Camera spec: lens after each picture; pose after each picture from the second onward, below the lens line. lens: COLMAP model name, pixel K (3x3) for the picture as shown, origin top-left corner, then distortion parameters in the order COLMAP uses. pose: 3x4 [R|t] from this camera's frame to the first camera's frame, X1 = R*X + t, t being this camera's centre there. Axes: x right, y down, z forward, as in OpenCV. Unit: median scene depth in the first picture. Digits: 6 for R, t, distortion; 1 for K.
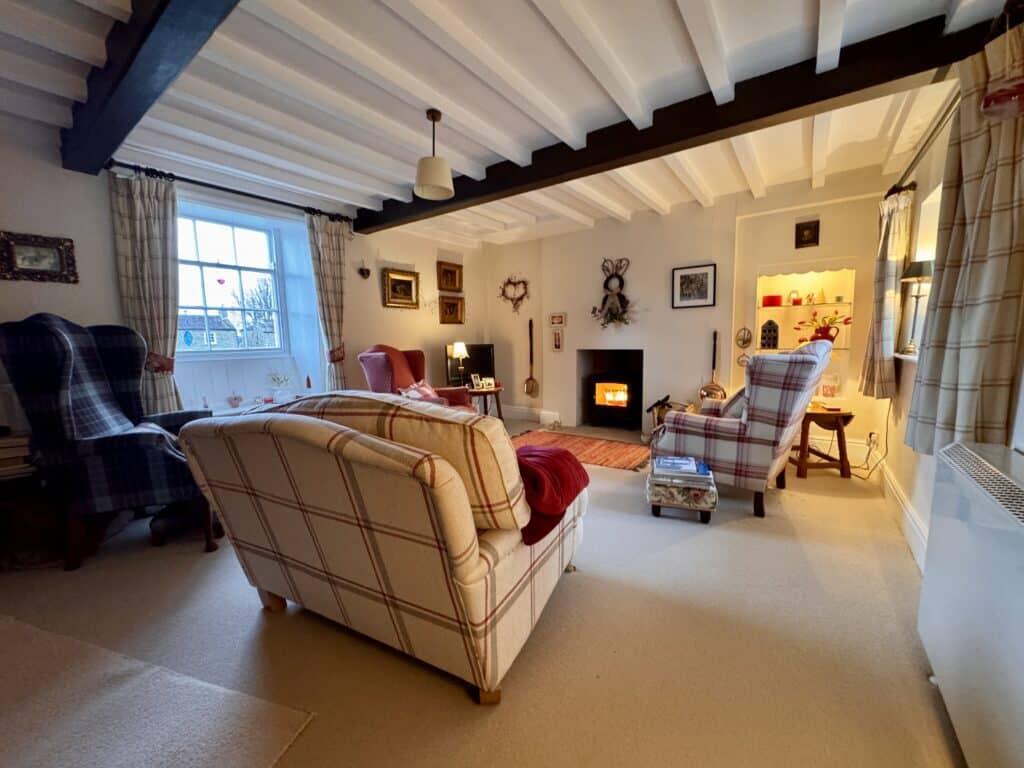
lens RADIAL K [[410.9, 0, 511.6], [0, 410.9, 384.8], [0, 0, 1]] dist [-0.000917, 0.000305]
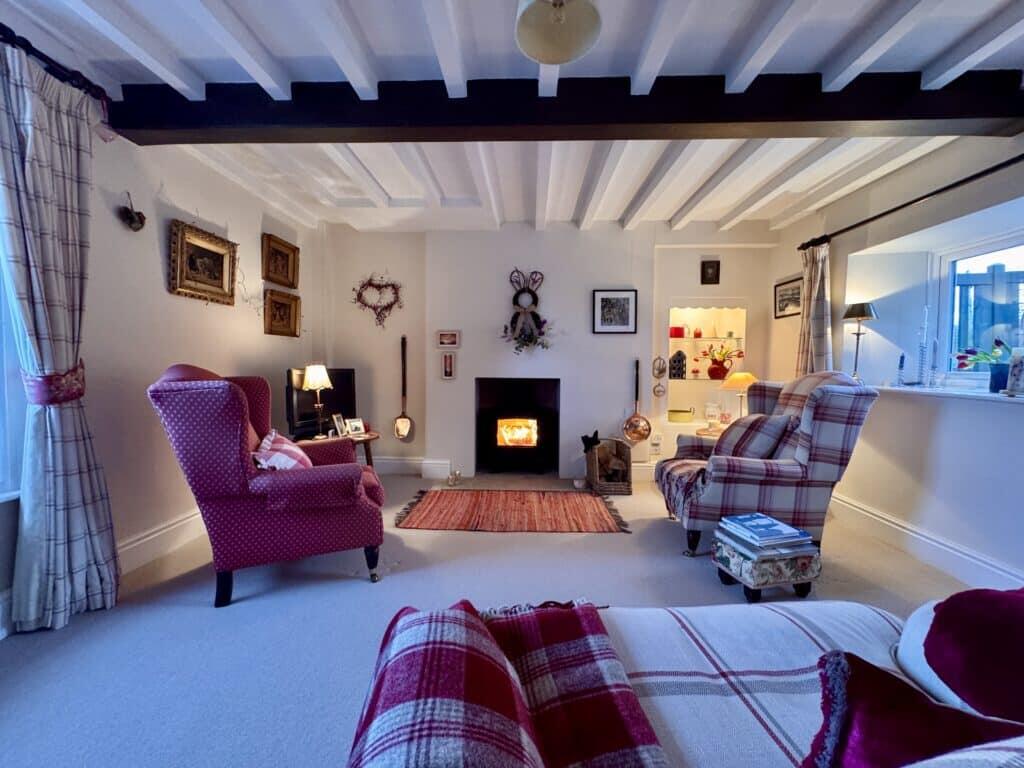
lens RADIAL K [[410.9, 0, 514.1], [0, 410.9, 382.9], [0, 0, 1]] dist [-0.000917, 0.000305]
pose [[0.830710, 0.001635, 0.556703, -0.251879], [0.038543, 0.997427, -0.060443, -0.029217], [-0.555369, 0.071668, 0.828510, 0.354776]]
